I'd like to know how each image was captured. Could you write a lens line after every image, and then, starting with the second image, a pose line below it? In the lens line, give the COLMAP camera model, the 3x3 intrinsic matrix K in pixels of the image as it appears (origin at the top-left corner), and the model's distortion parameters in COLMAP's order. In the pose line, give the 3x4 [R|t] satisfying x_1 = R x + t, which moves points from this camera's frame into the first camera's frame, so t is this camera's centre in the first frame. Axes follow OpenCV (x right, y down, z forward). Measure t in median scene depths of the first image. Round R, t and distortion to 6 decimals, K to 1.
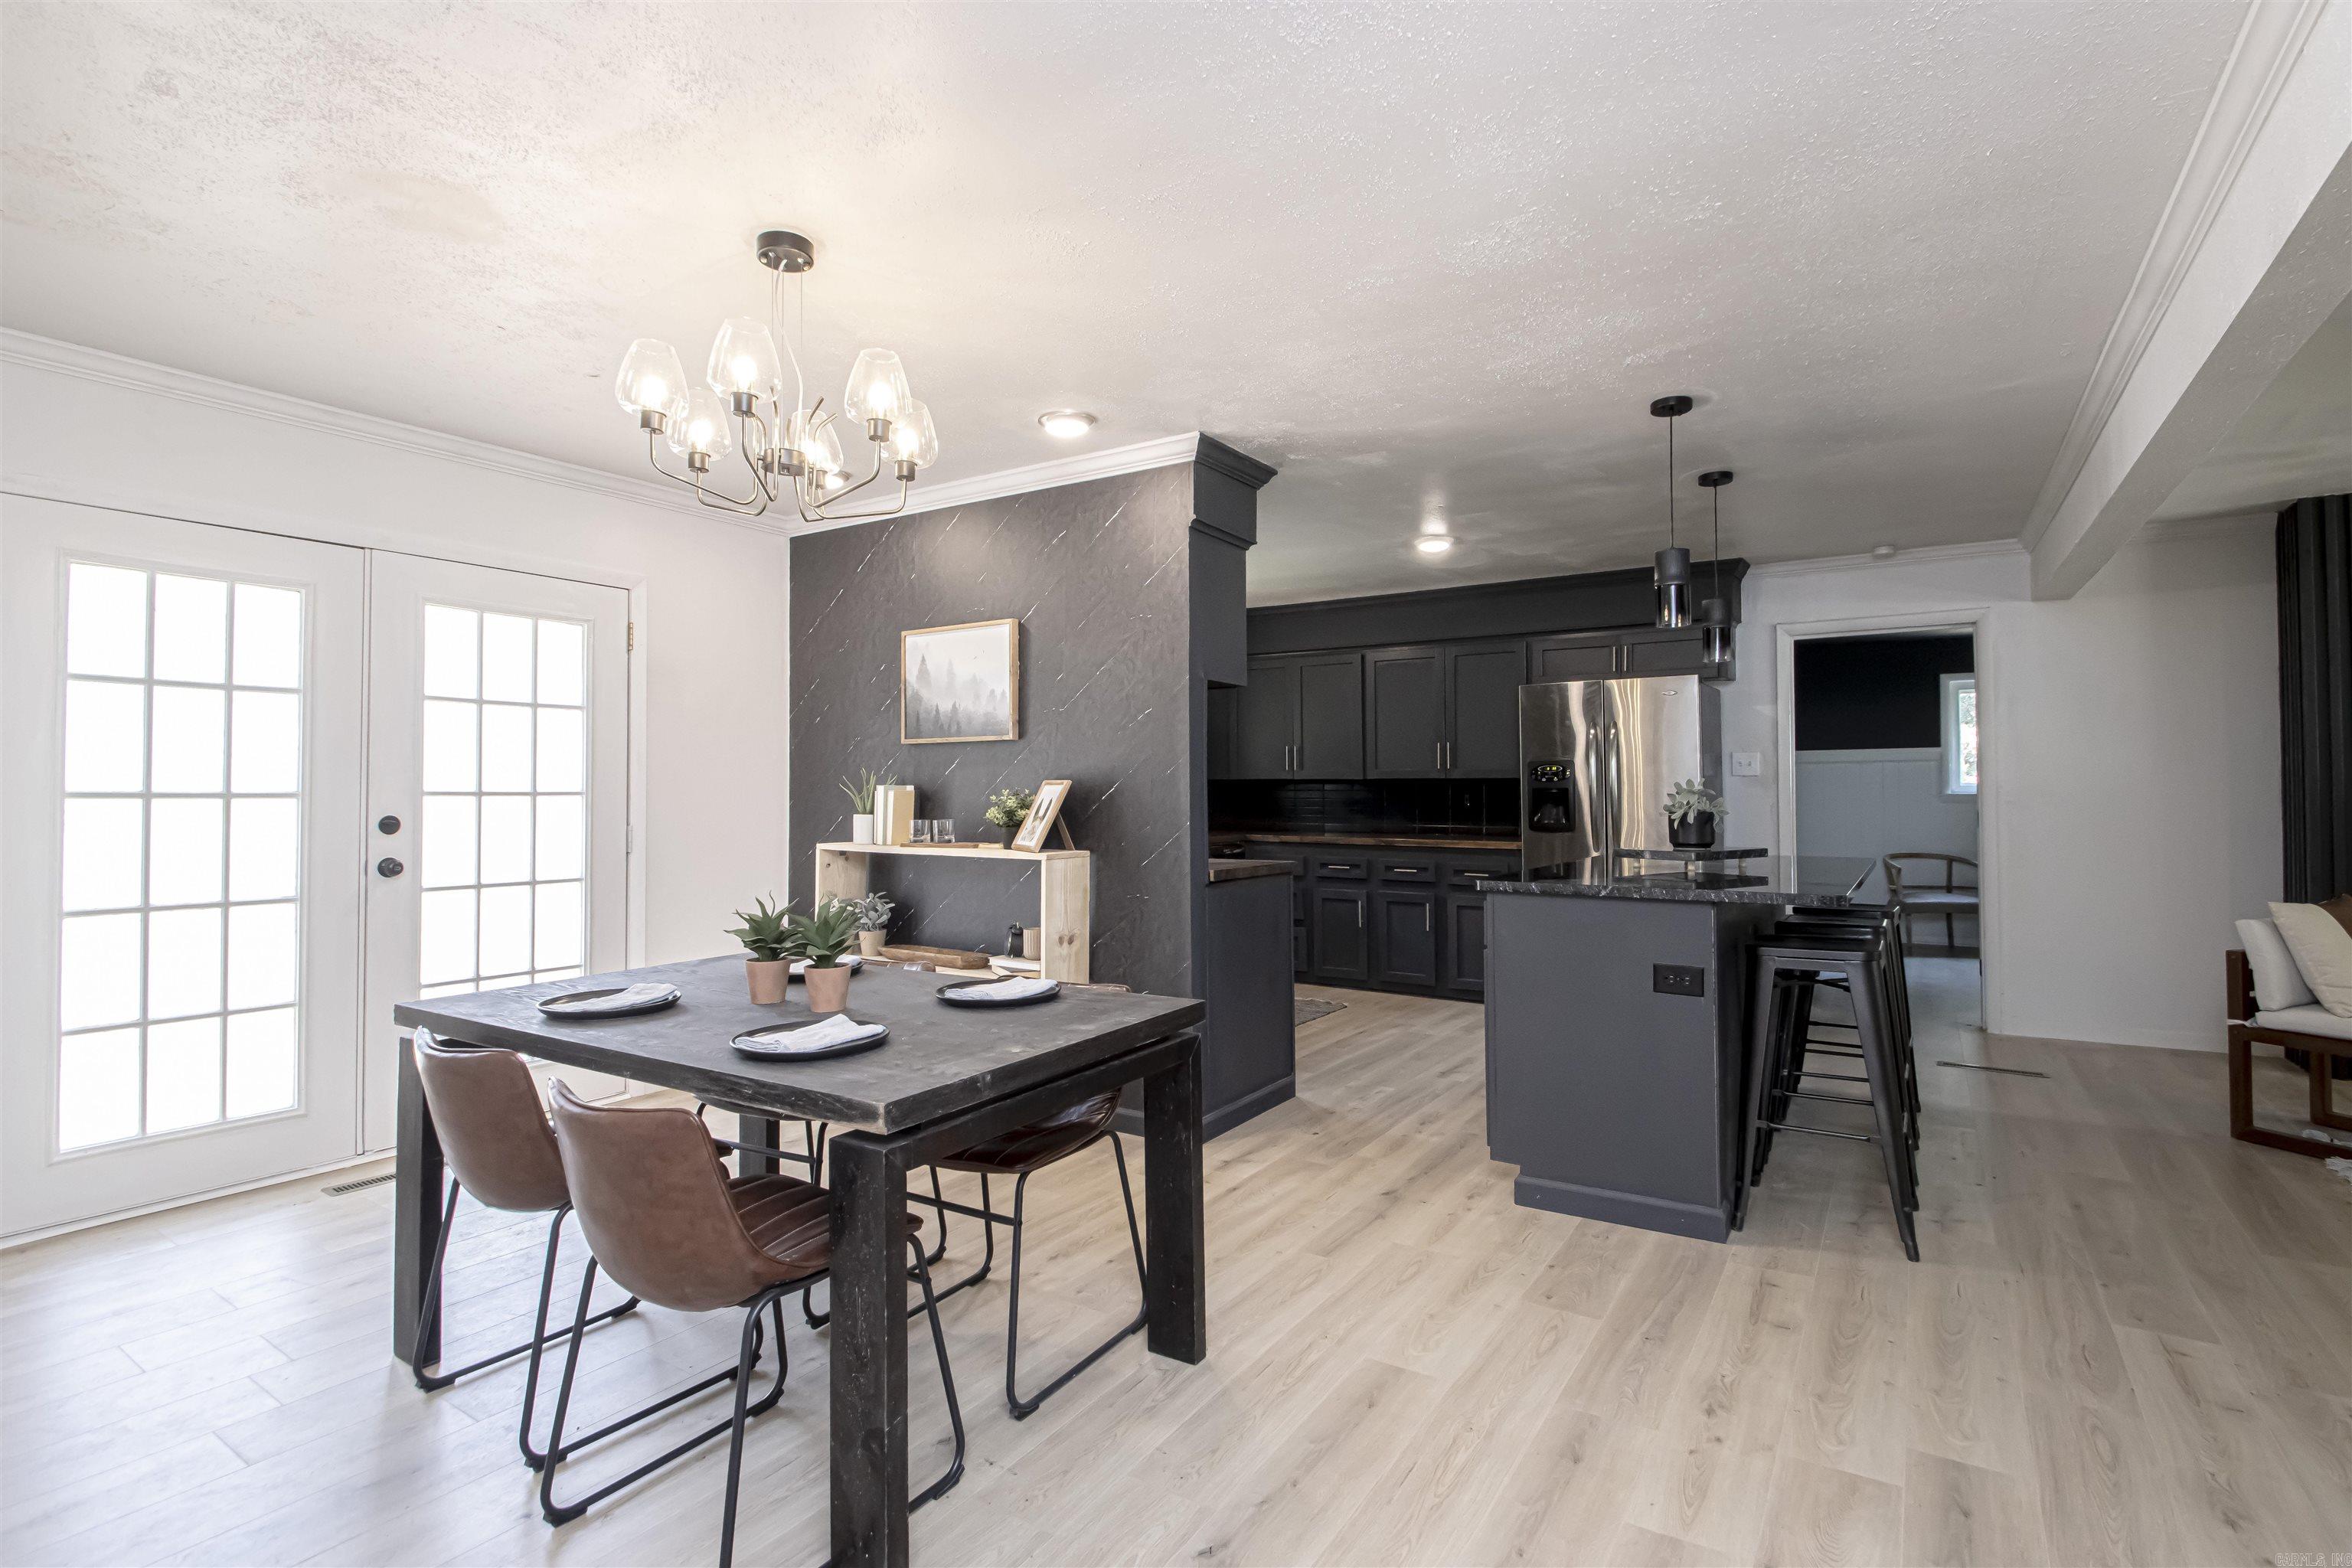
lens RADIAL K [[1122.9, 0, 1169.5], [0, 1122.9, 764.9], [0, 0, 1]] dist [0.011800, -0.014035]
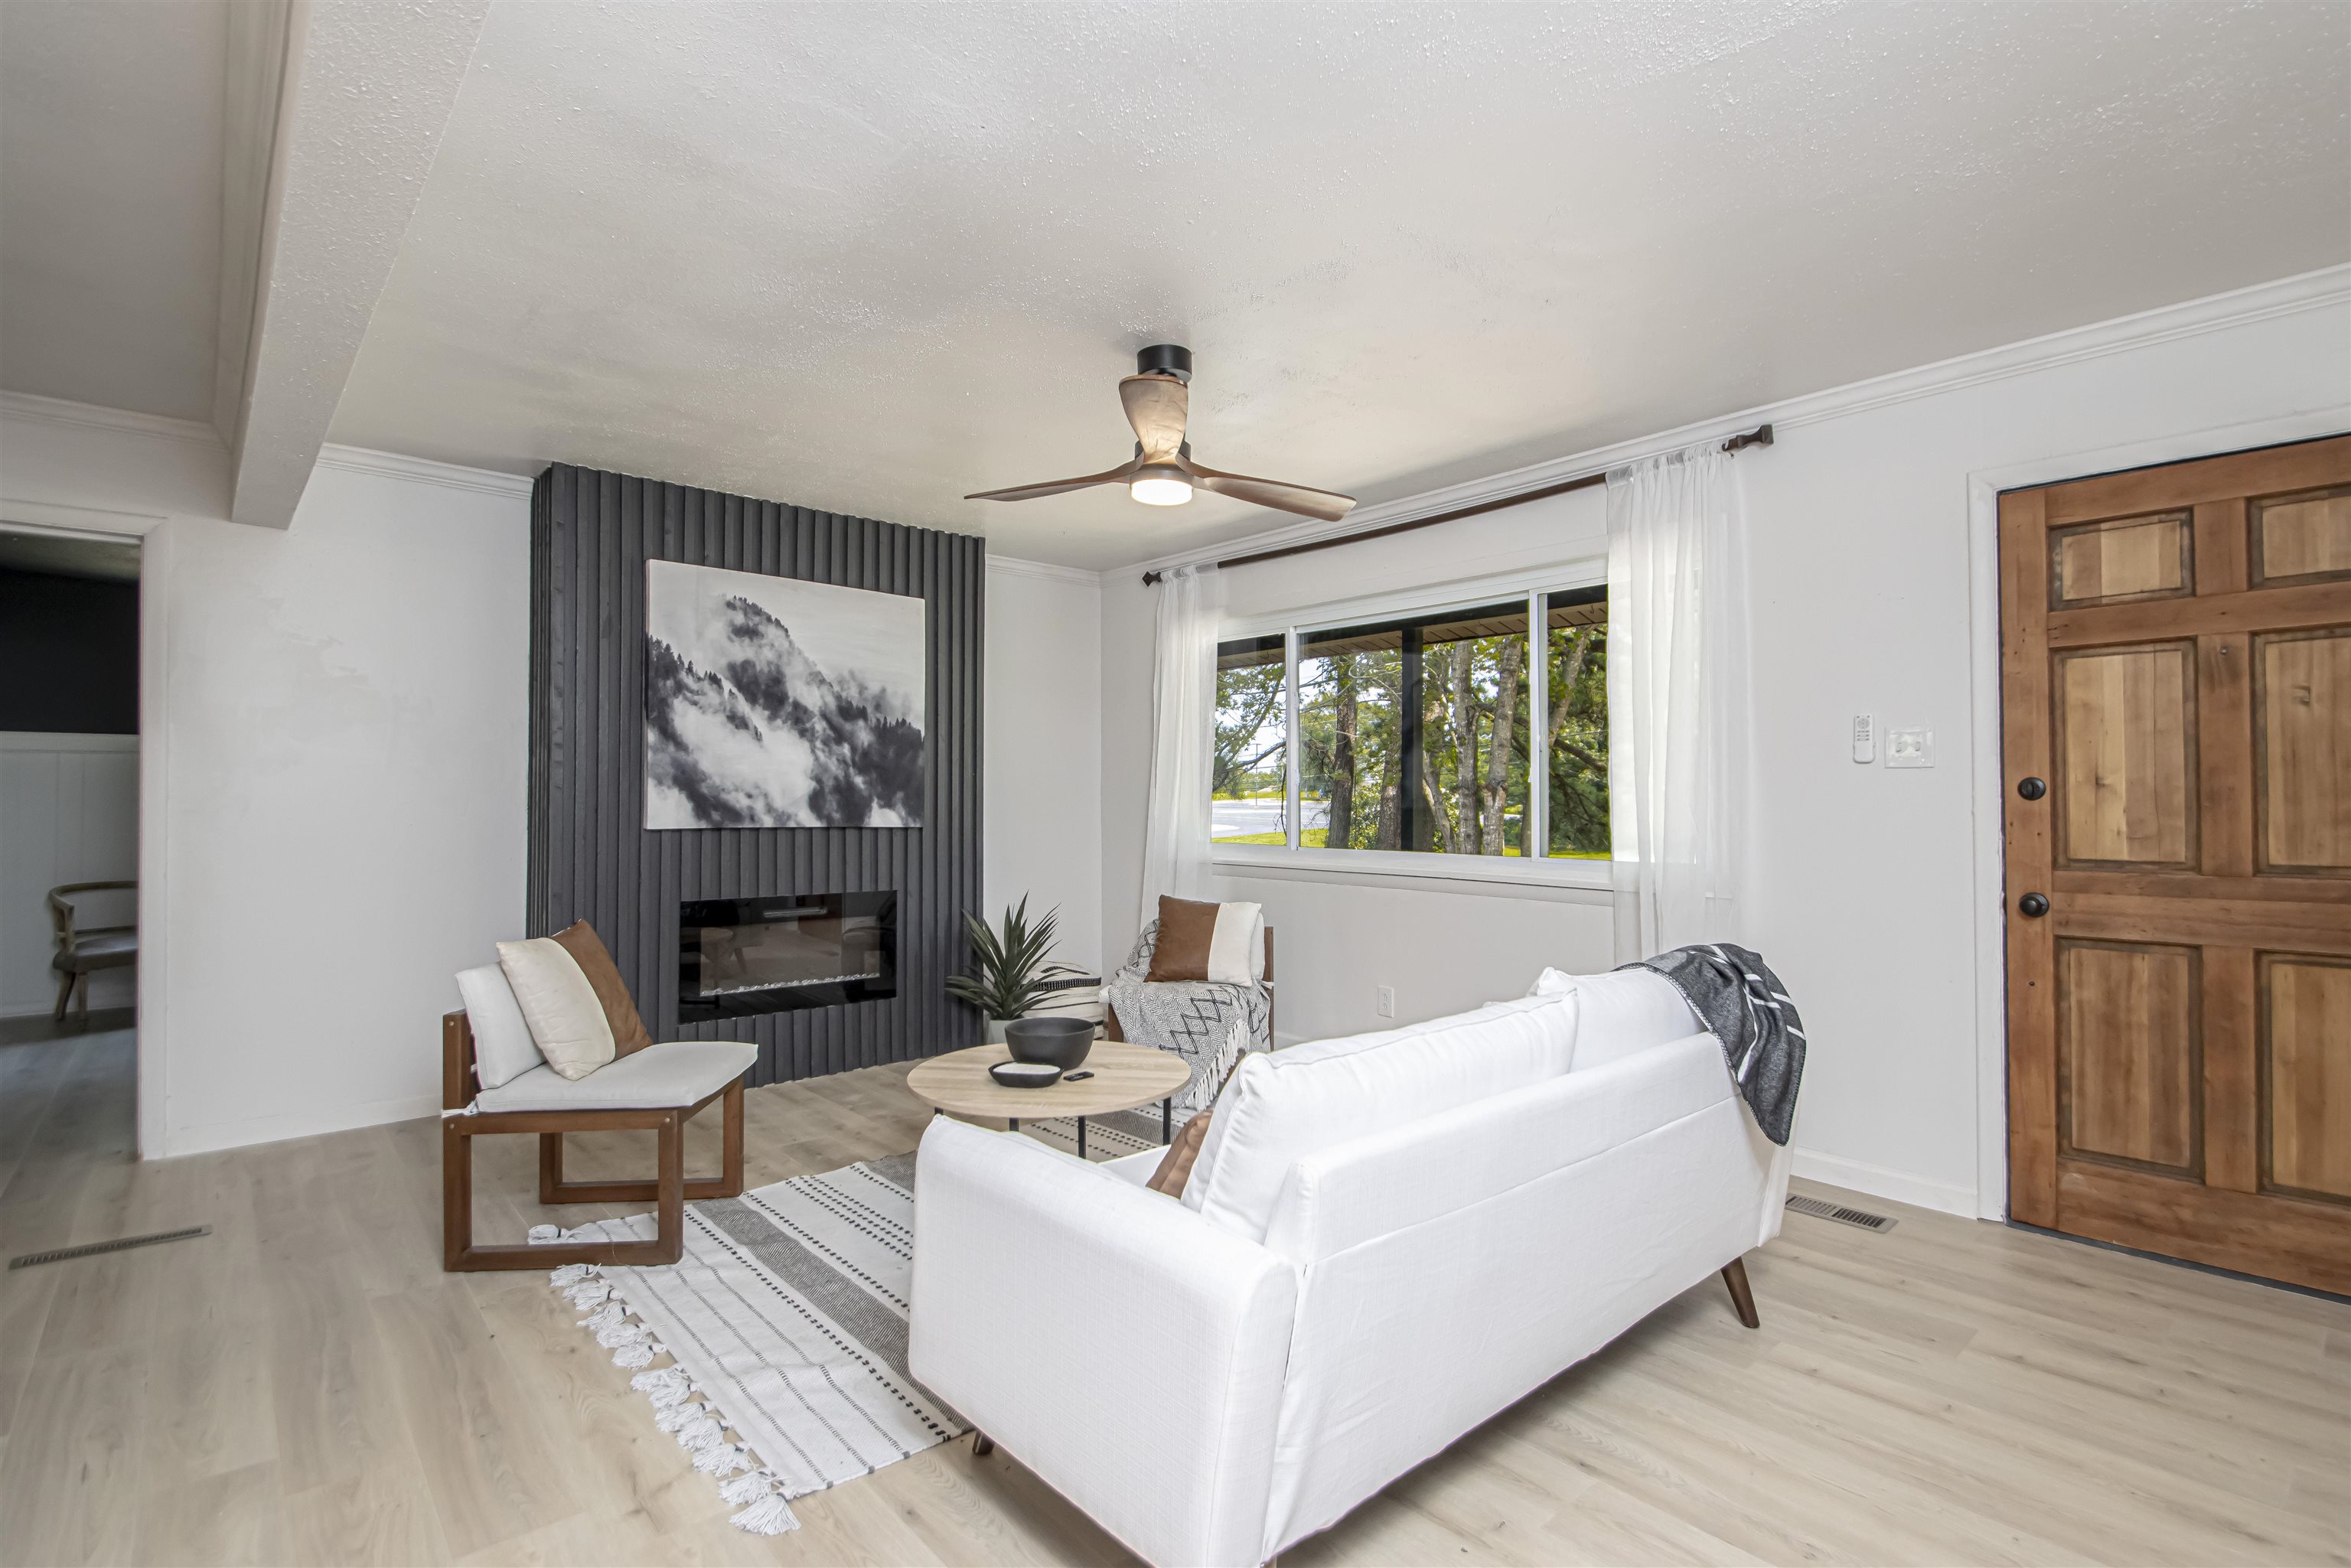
lens RADIAL K [[1122.4, 0, 1194.4], [0, 1122.4, 774.0], [0, 0, 1]] dist [0.011800, -0.014035]
pose [[0.257891, 0.028642, 0.965749, 0.374759], [-0.025510, 0.999414, -0.022828, 0.016818], [-0.965837, -0.018749, 0.258470, 0.361218]]
